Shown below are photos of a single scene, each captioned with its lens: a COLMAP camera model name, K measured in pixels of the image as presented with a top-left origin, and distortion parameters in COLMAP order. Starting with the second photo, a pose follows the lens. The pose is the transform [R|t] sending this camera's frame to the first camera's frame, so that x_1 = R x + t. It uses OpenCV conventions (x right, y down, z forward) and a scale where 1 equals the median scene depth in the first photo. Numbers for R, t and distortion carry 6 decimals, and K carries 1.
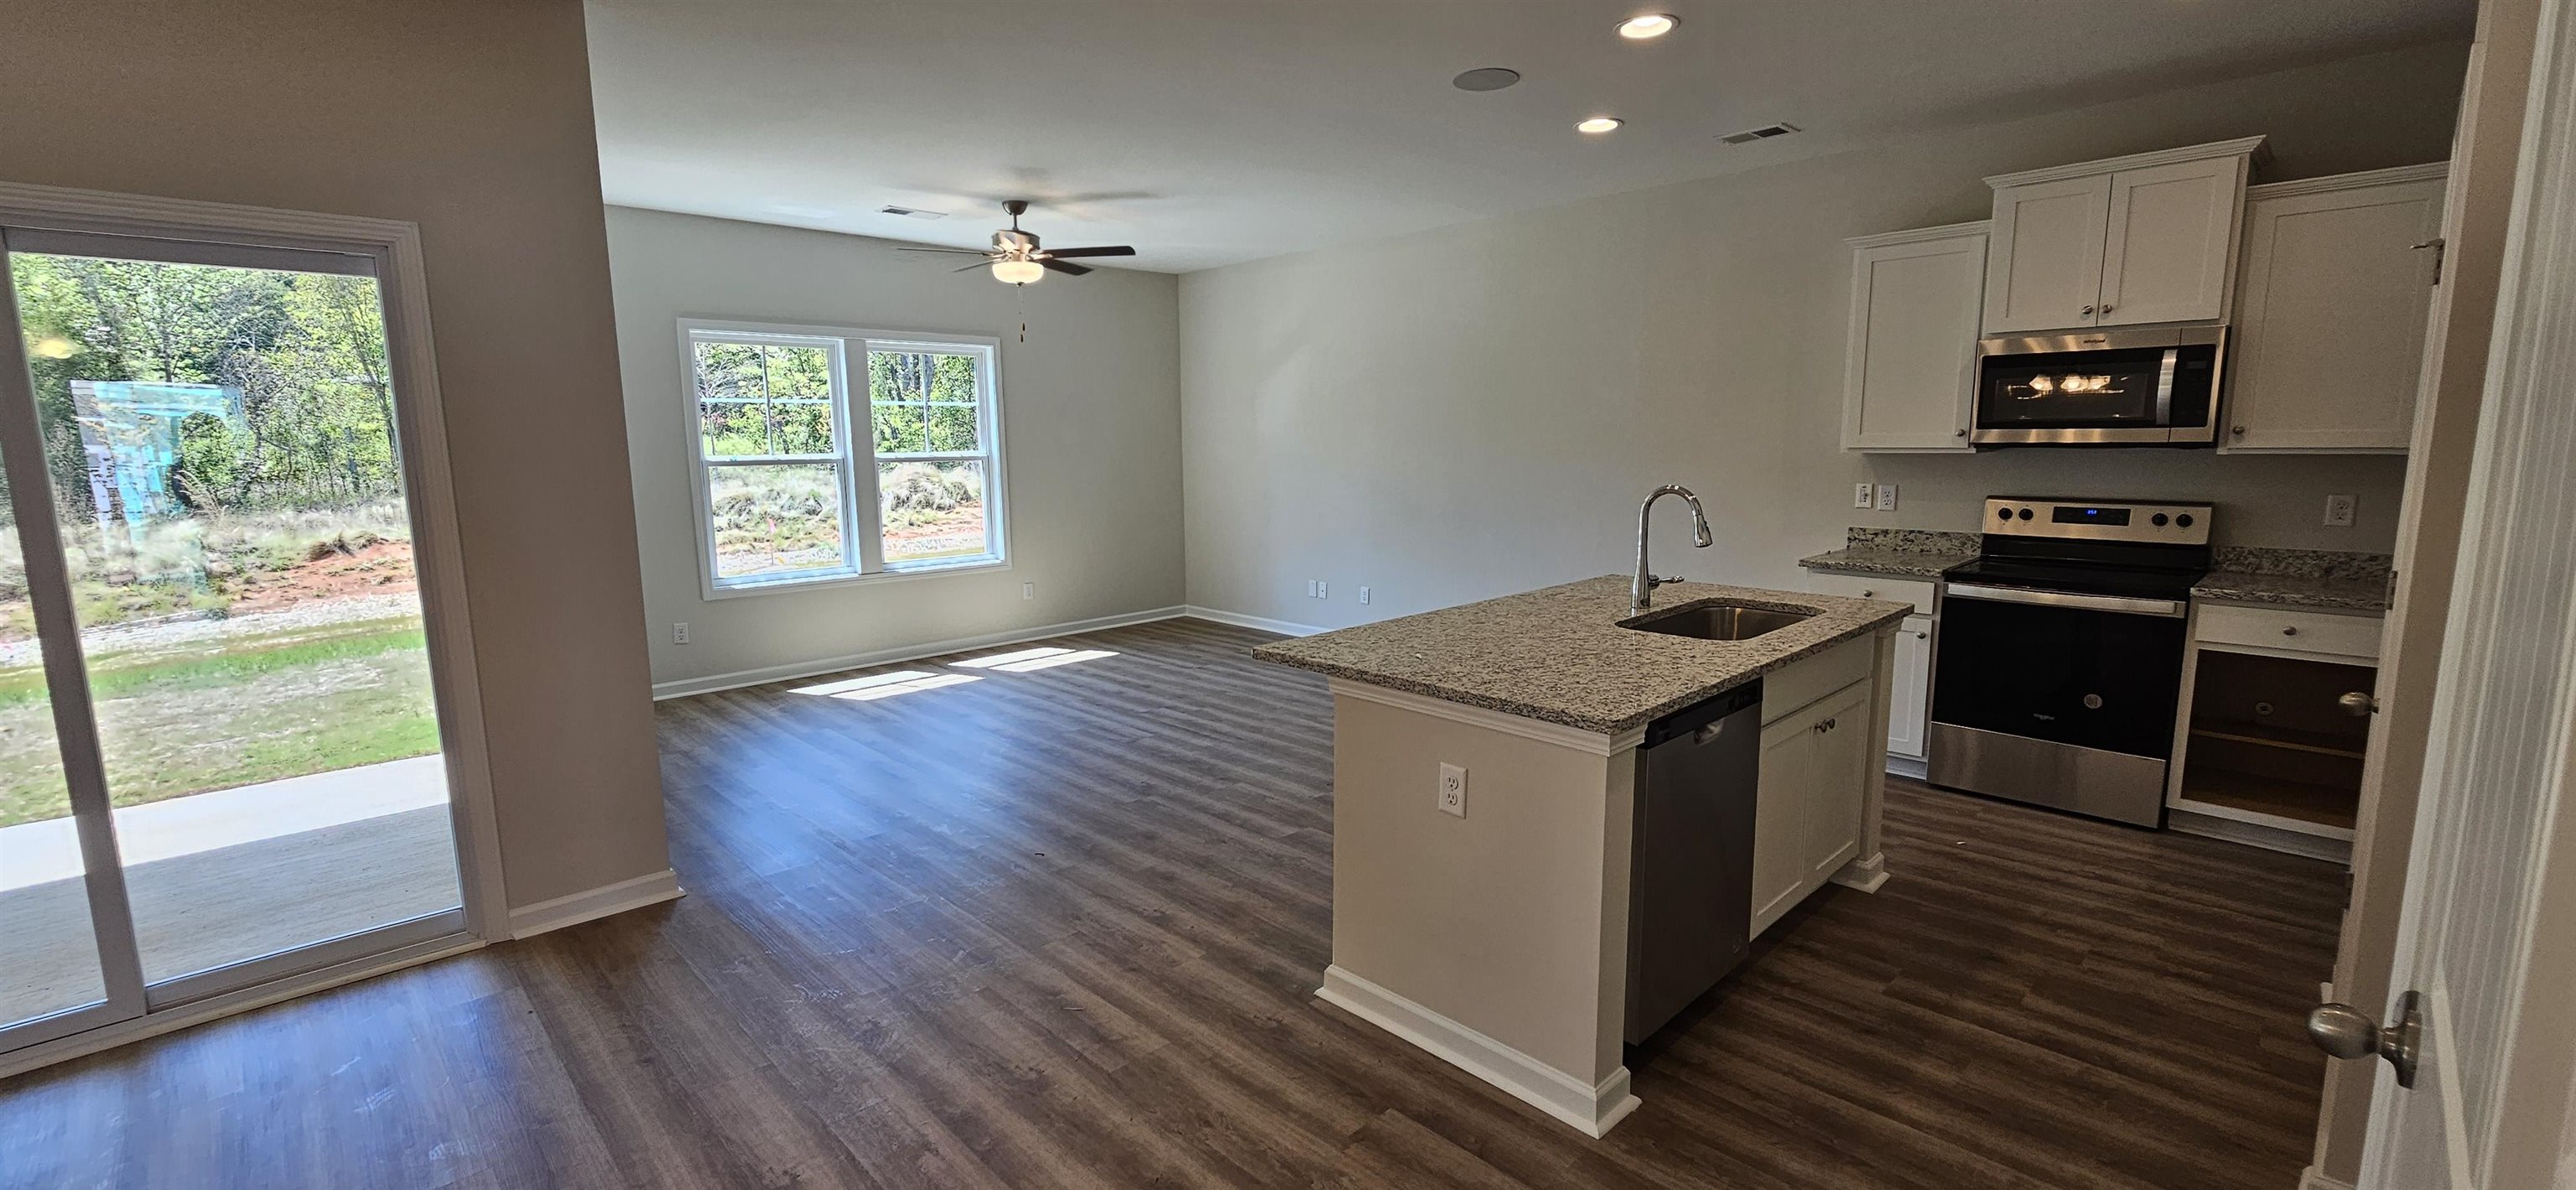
lens RADIAL K [[1061.5, 0, 1280.1], [0, 1061.5, 588.7], [0, 0, 1]] dist [-0.002002, 0.000507]
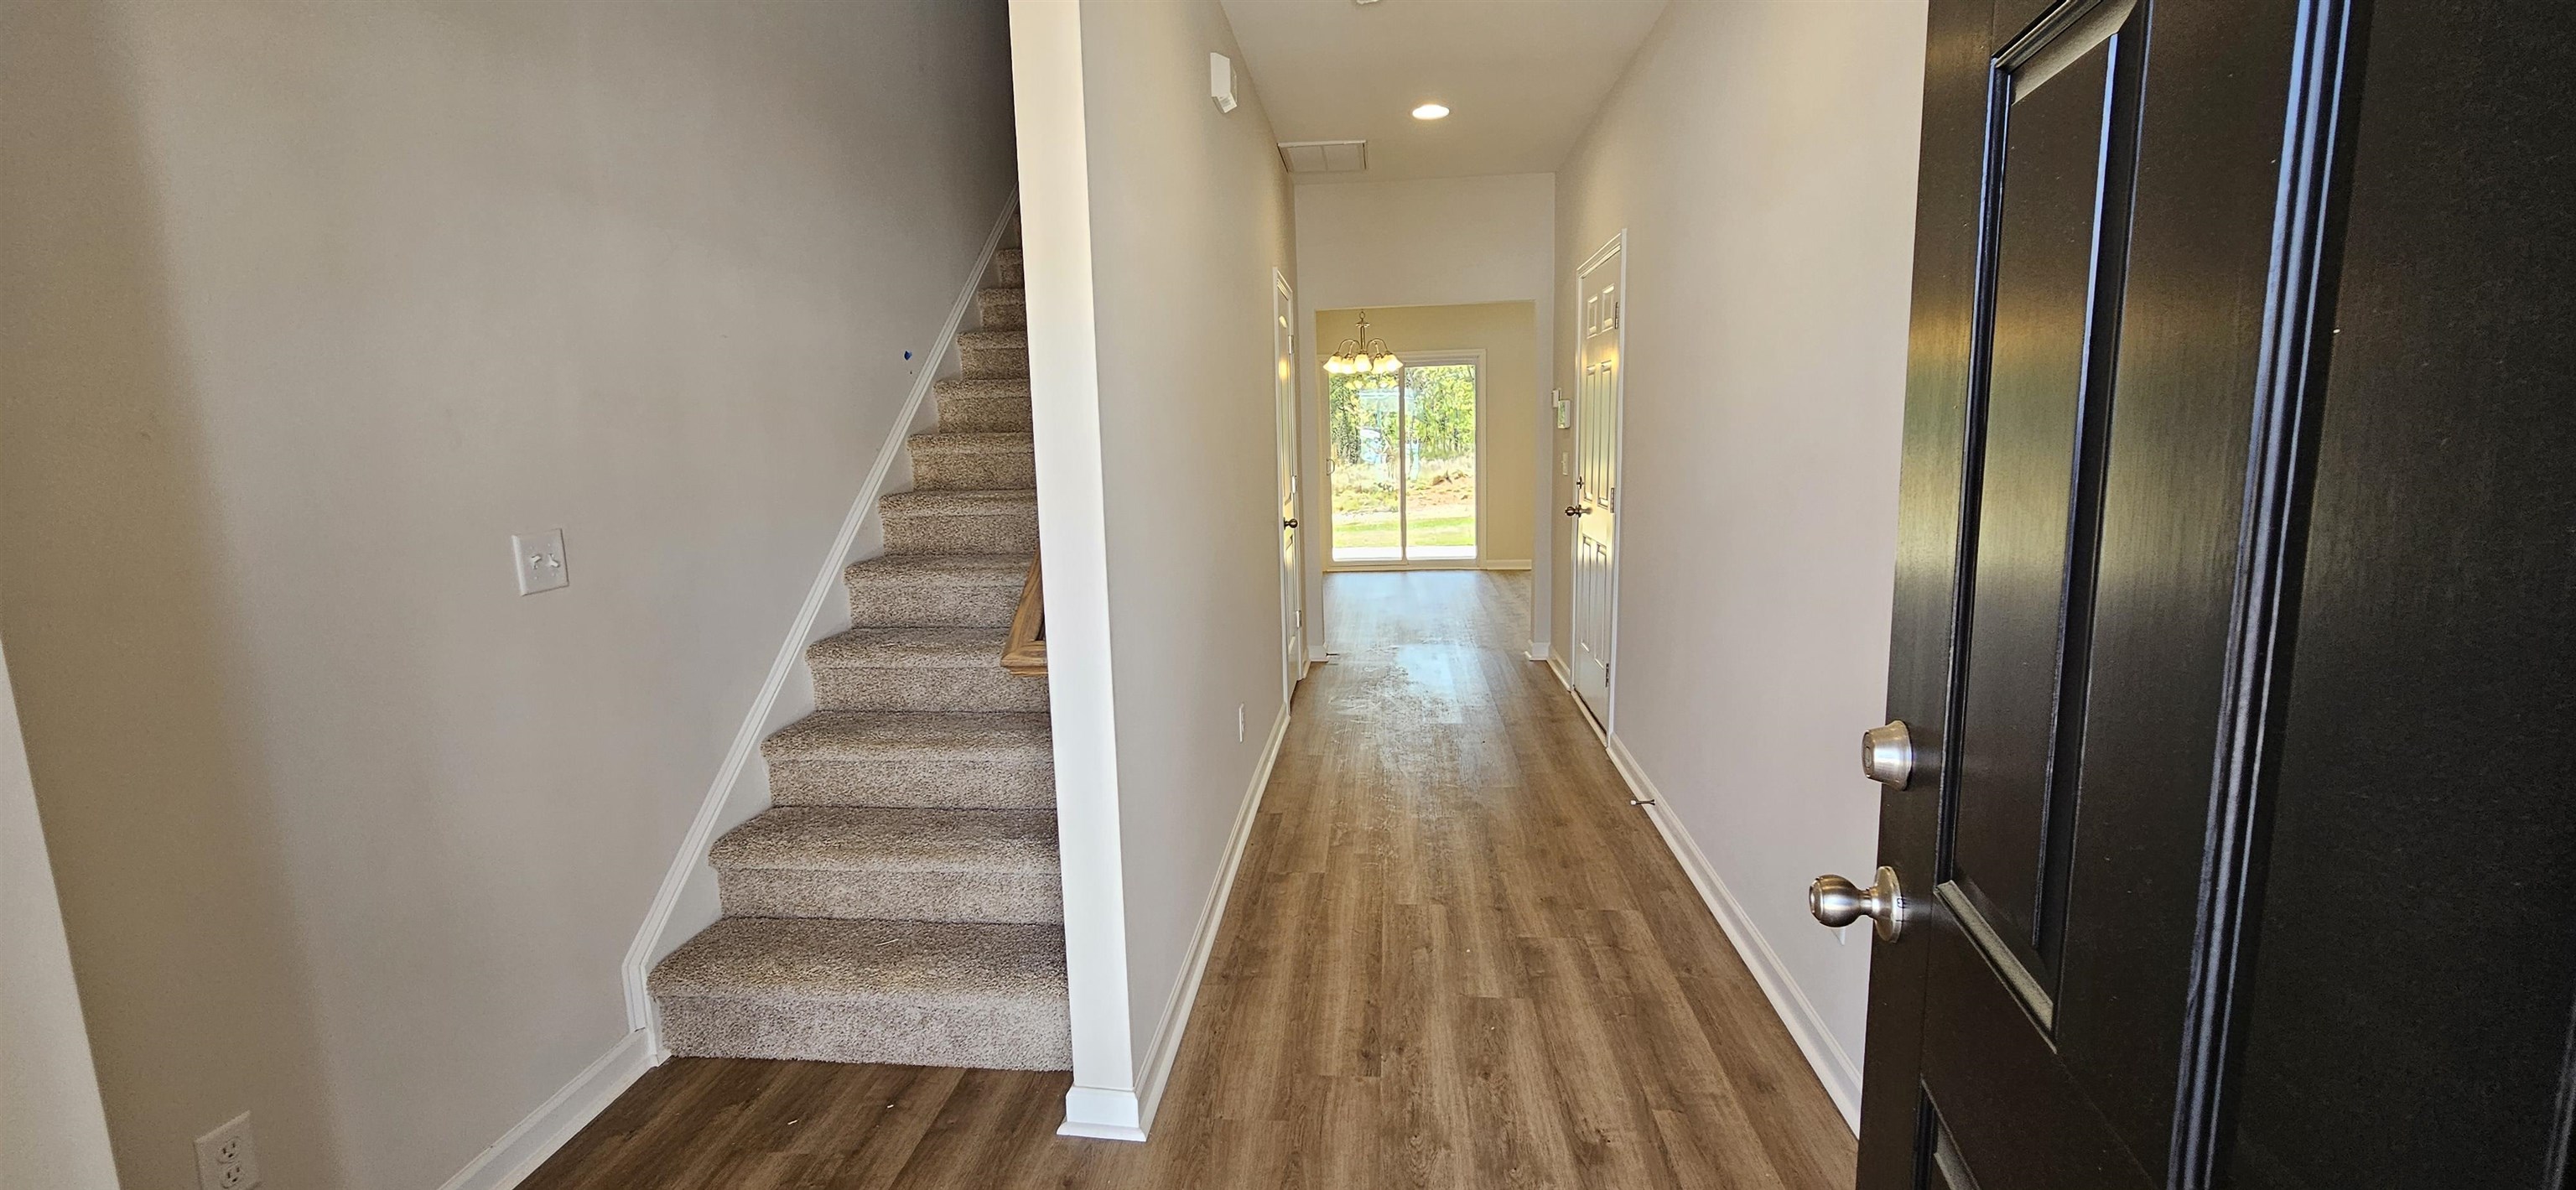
lens RADIAL K [[1061.5, 0, 1286.0], [0, 1061.5, 594.6], [0, 0, 1]] dist [-0.002002, 0.000507]
pose [[0.645411, 0.112577, -0.755494, 0.806133], [-0.090825, 0.993373, 0.070432, 0.152779], [0.758416, 0.023160, 0.651359, -0.947839]]
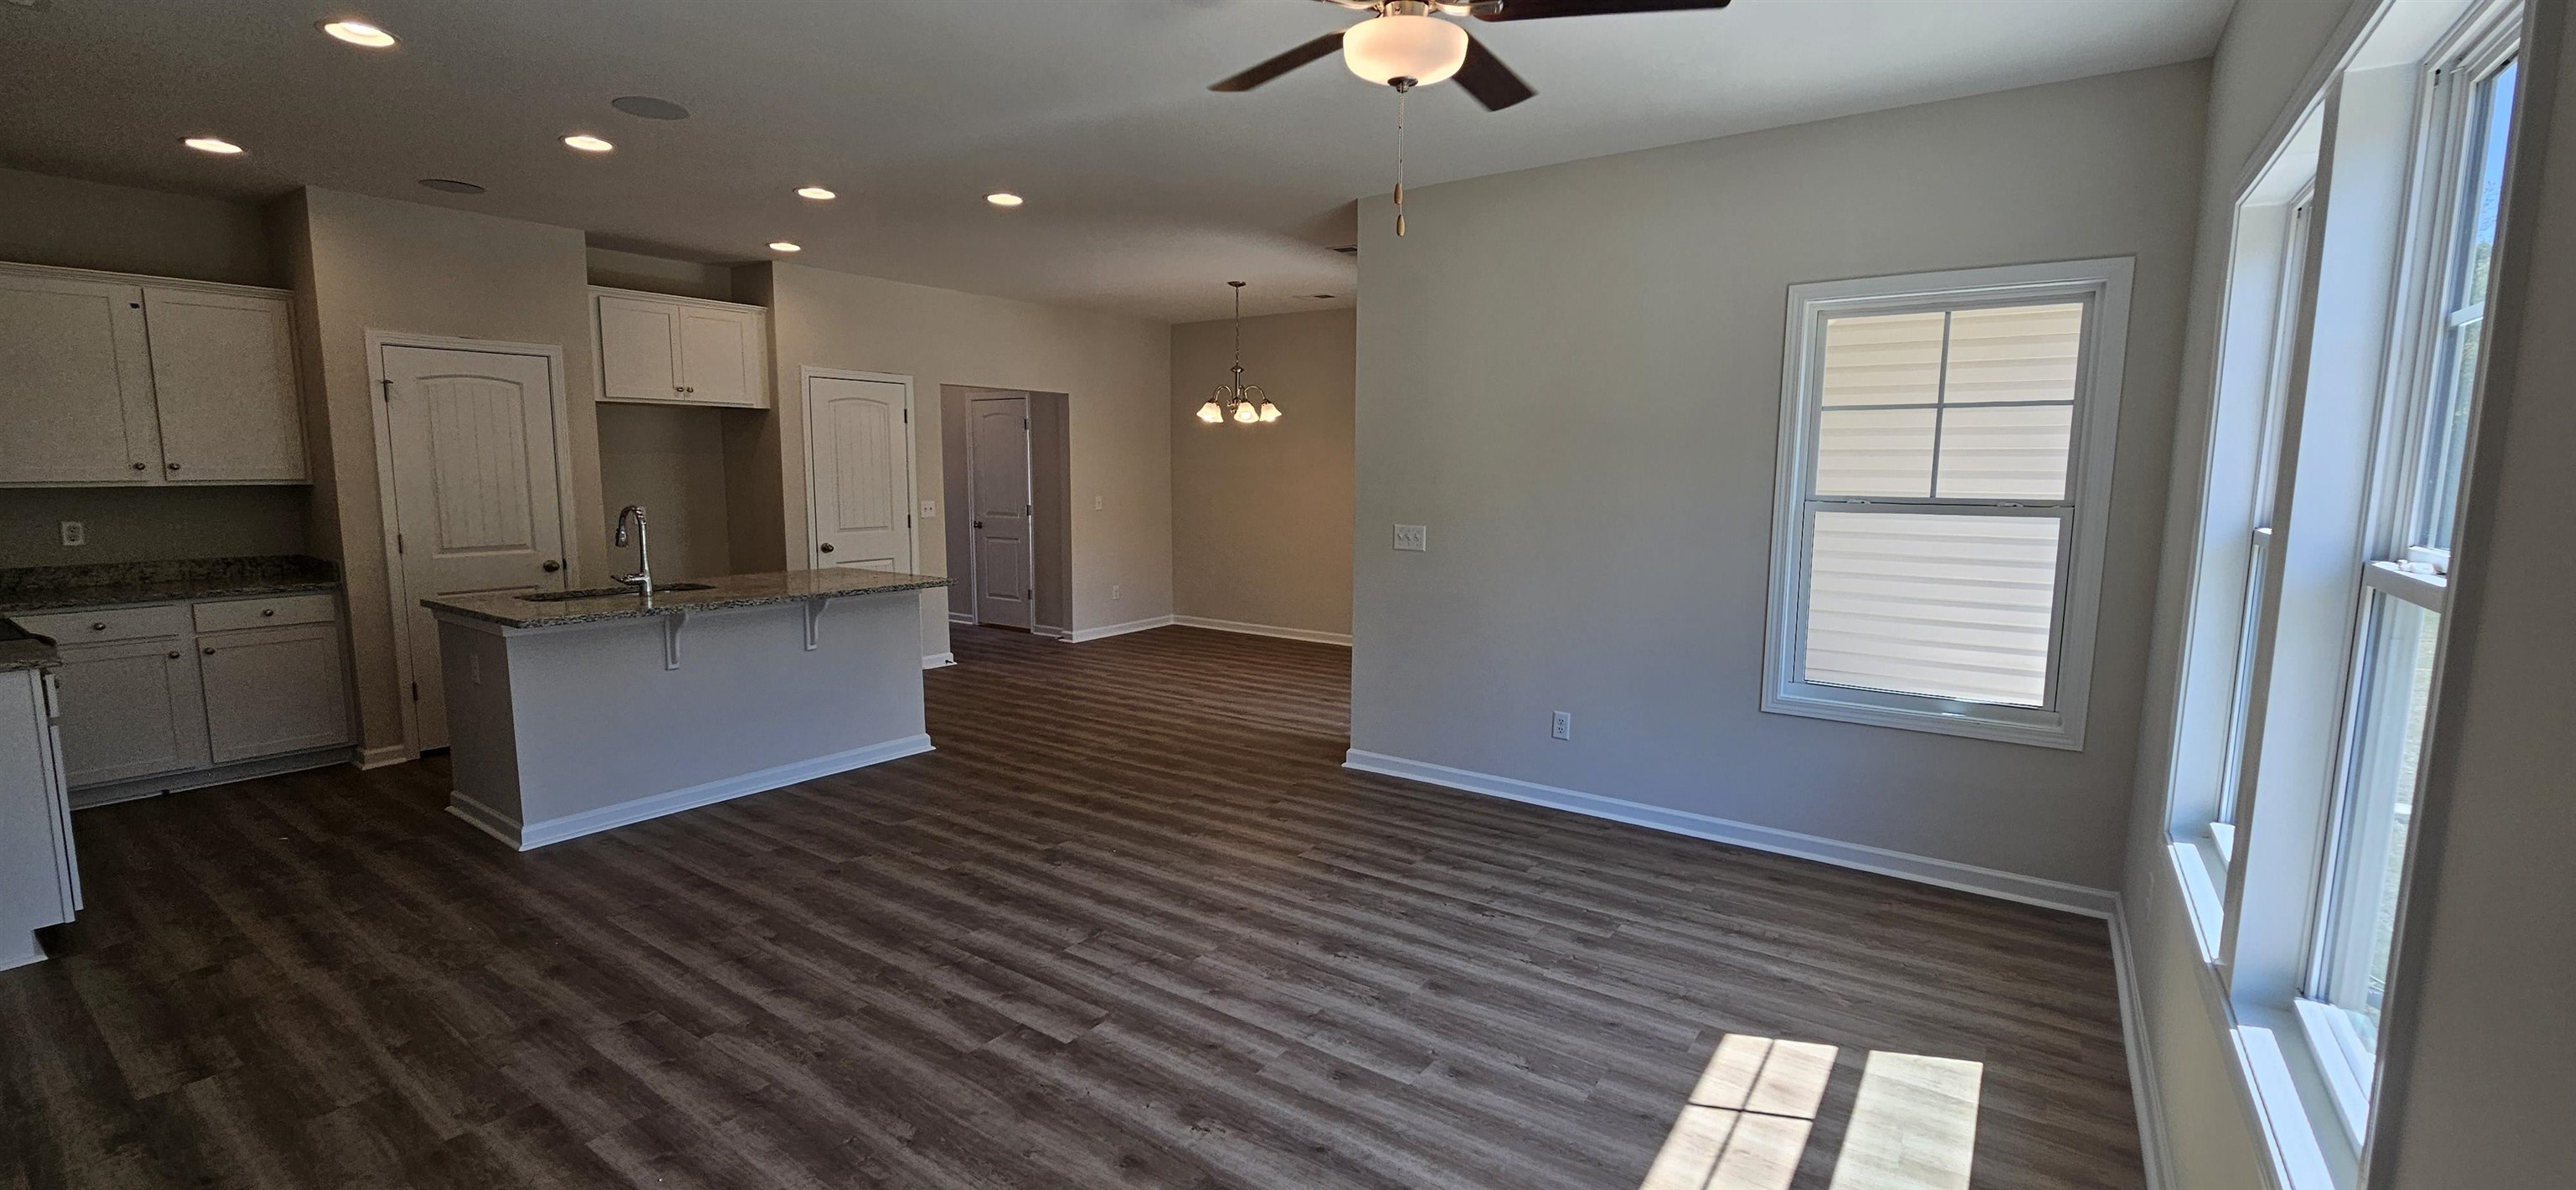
lens RADIAL K [[1061.5, 0, 1278.6], [0, 1061.5, 595.6], [0, 0, 1]] dist [-0.002002, 0.000507]
pose [[-0.984500, 0.026017, -0.173446, -0.149542], [-0.020451, 0.965161, 0.260856, -0.242686], [0.174190, 0.260359, -0.949669, 1.670691]]
